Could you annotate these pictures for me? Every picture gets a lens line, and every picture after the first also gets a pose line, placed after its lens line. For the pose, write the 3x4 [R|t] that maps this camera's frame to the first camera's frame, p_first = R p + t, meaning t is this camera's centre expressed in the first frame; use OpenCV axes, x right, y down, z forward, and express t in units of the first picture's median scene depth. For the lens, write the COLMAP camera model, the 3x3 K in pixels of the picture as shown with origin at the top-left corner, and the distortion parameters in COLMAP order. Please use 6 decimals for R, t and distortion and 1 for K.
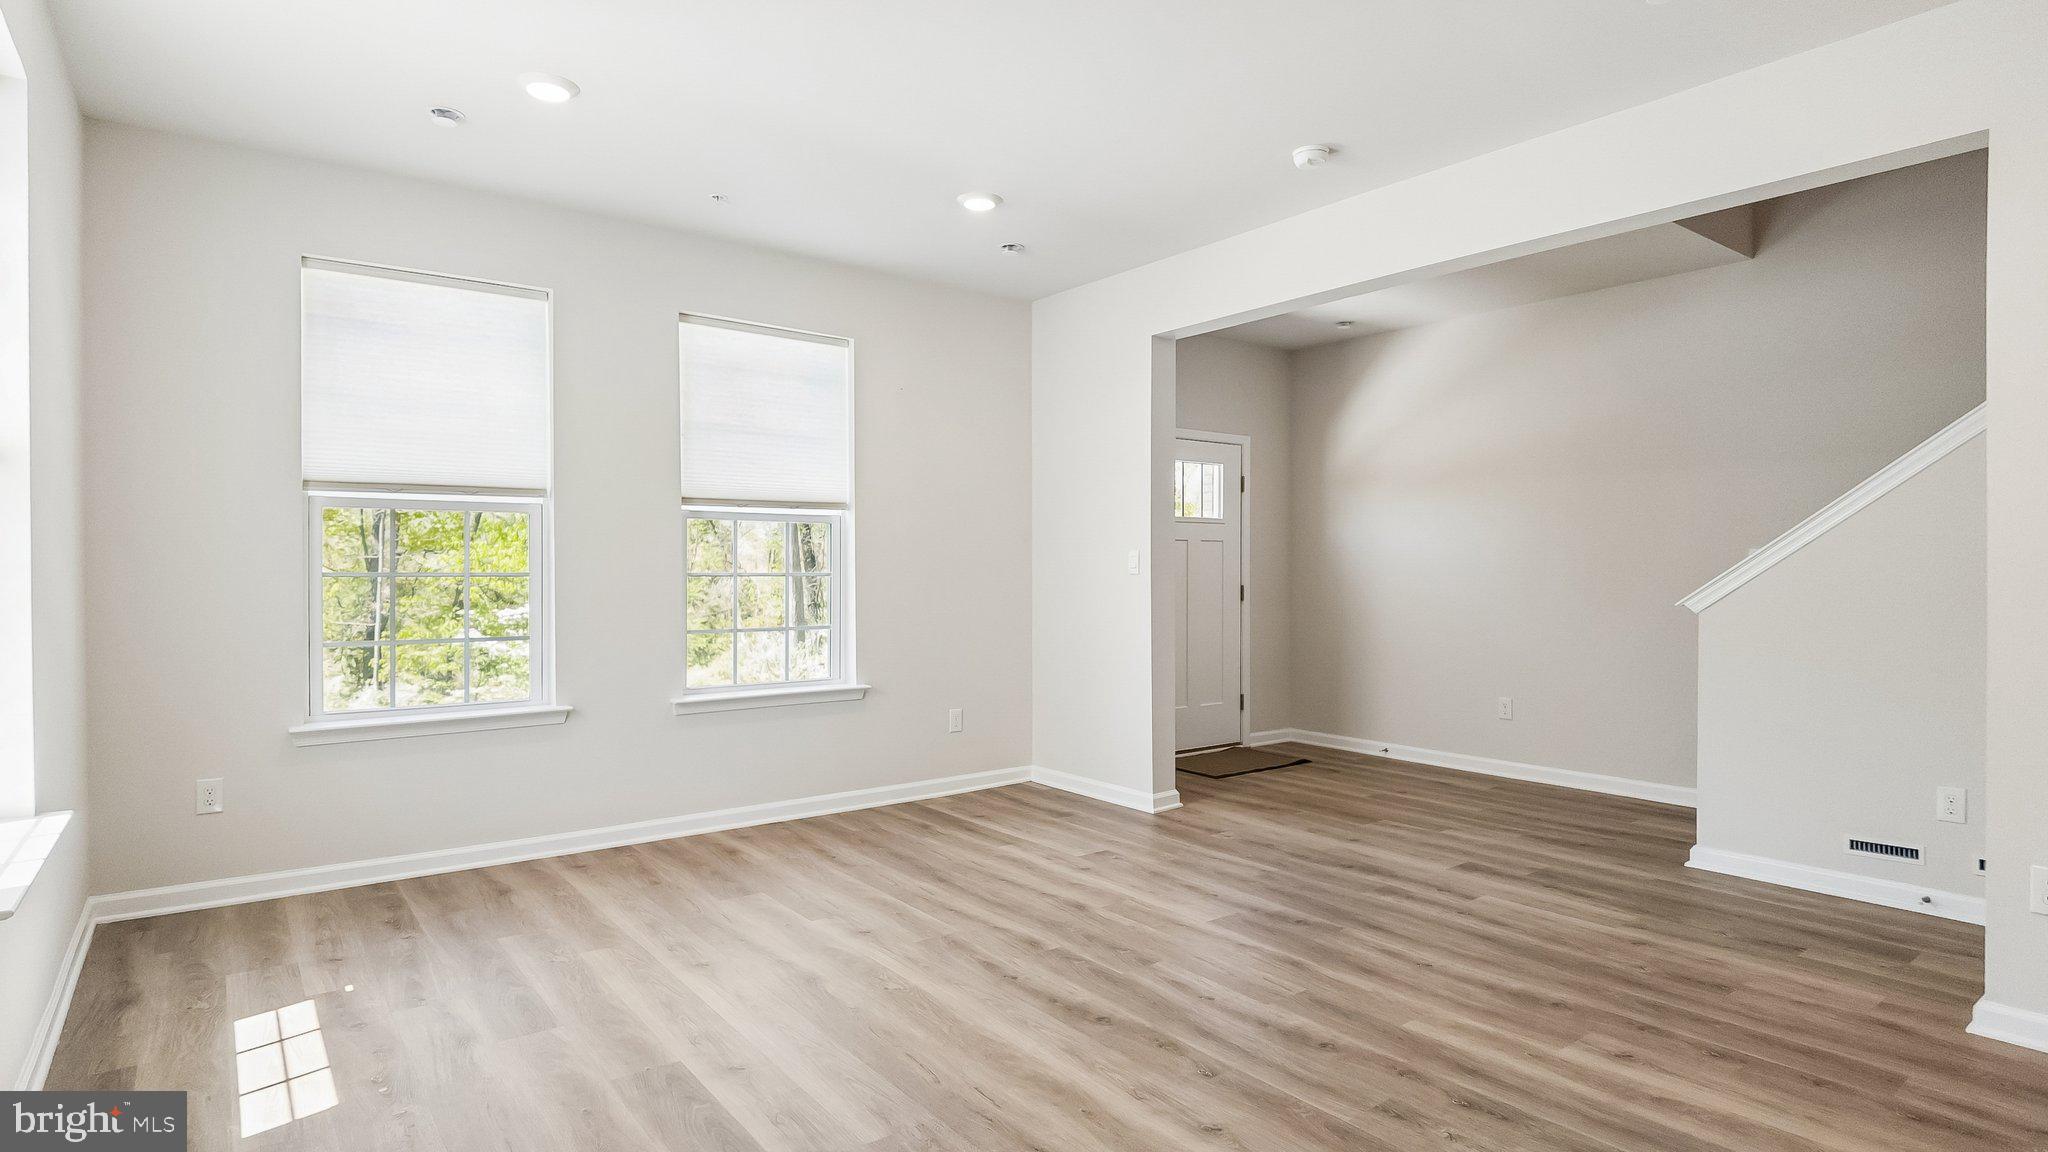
lens RADIAL K [[1046.0, 0, 1033.0], [0, 1046.0, 573.3], [0, 0, 1]] dist [-0.028354, -0.001134]
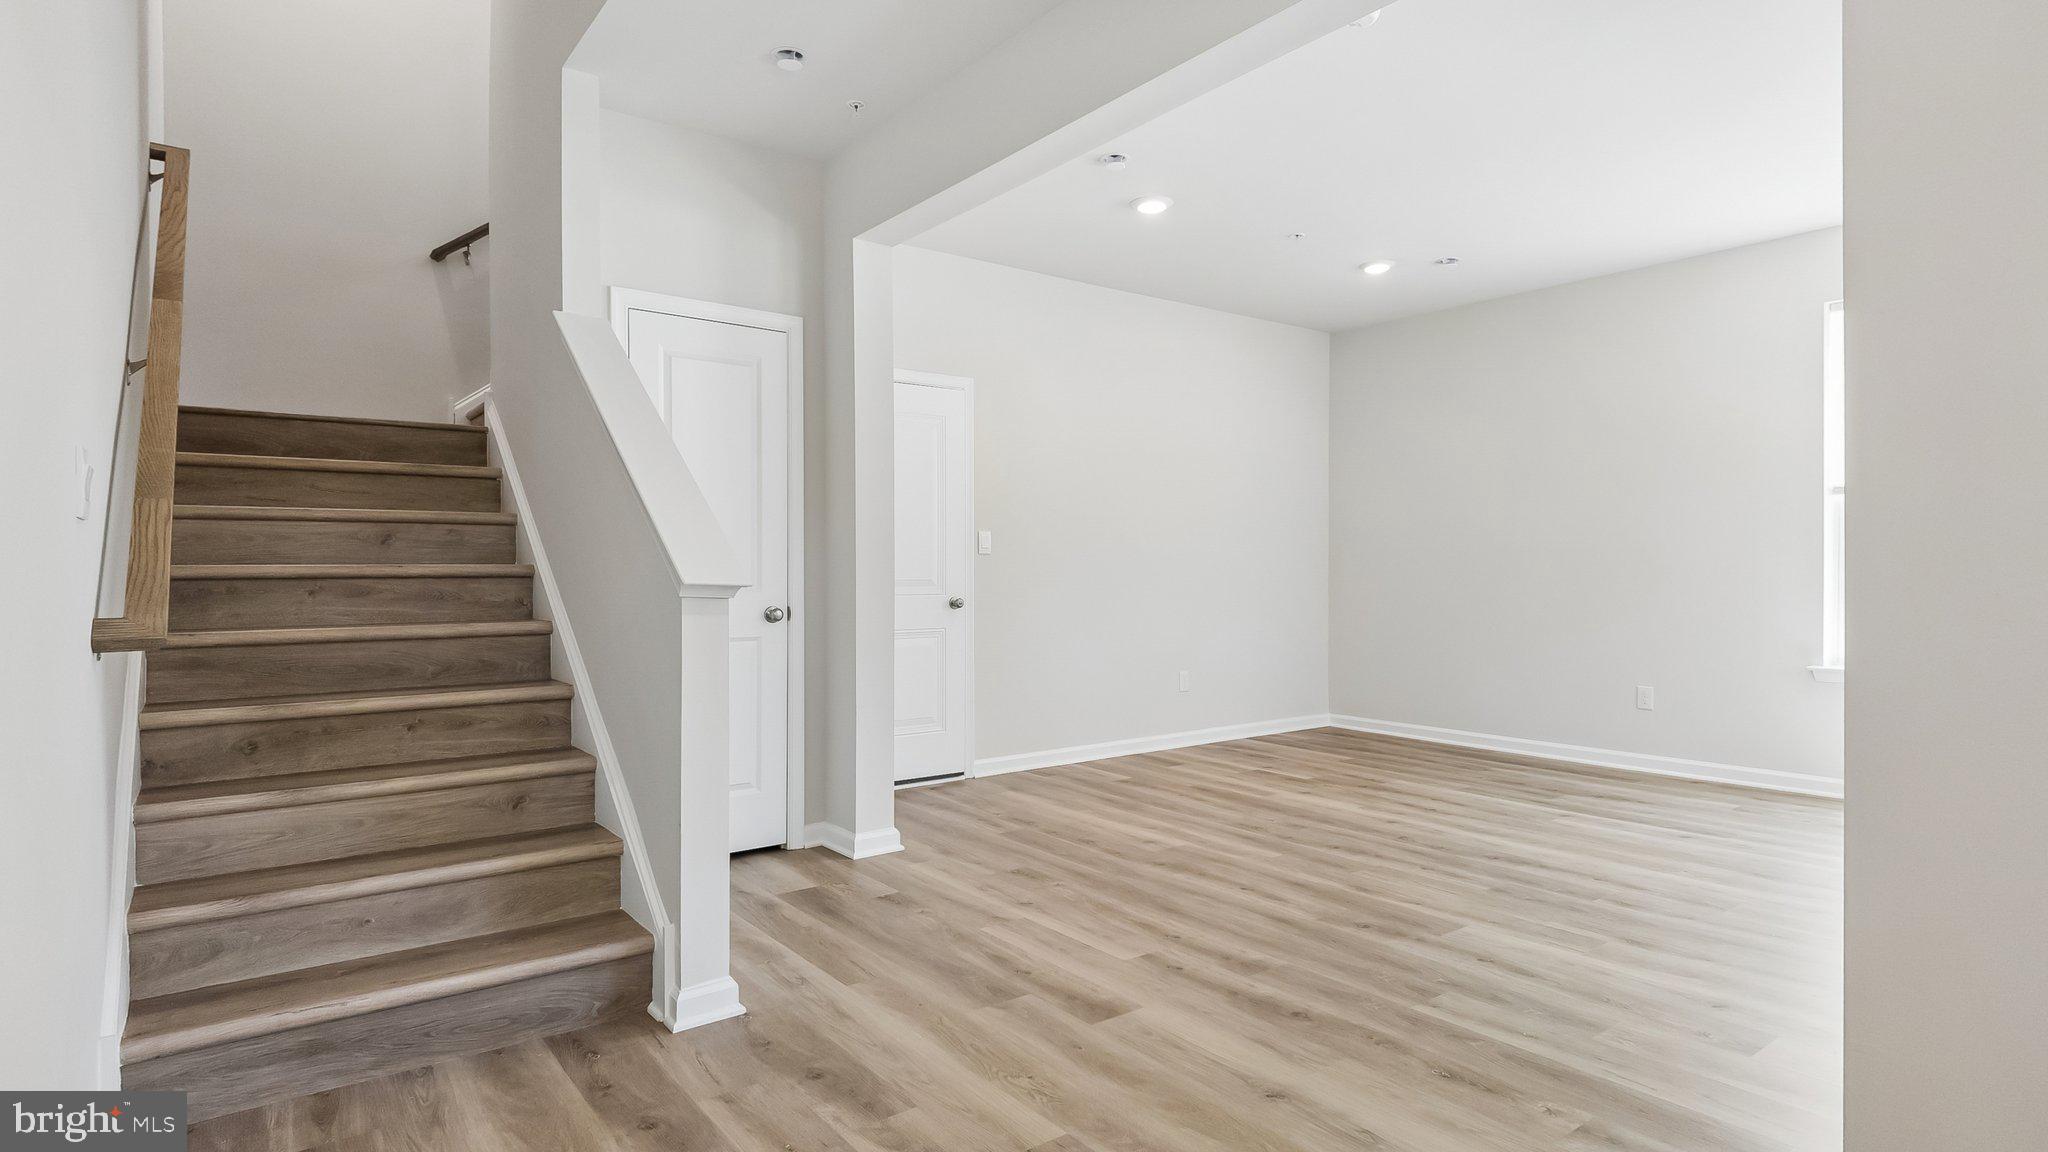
lens RADIAL K [[1046.0, 0, 1033.0], [0, 1046.0, 573.3], [0, 0, 1]] dist [-0.028354, -0.001134]
pose [[-0.999973, 0.003714, 0.006278, 0.538953], [0.003810, 0.999876, 0.015291, 0.015775], [-0.006221, 0.015315, -0.999863, 1.906007]]
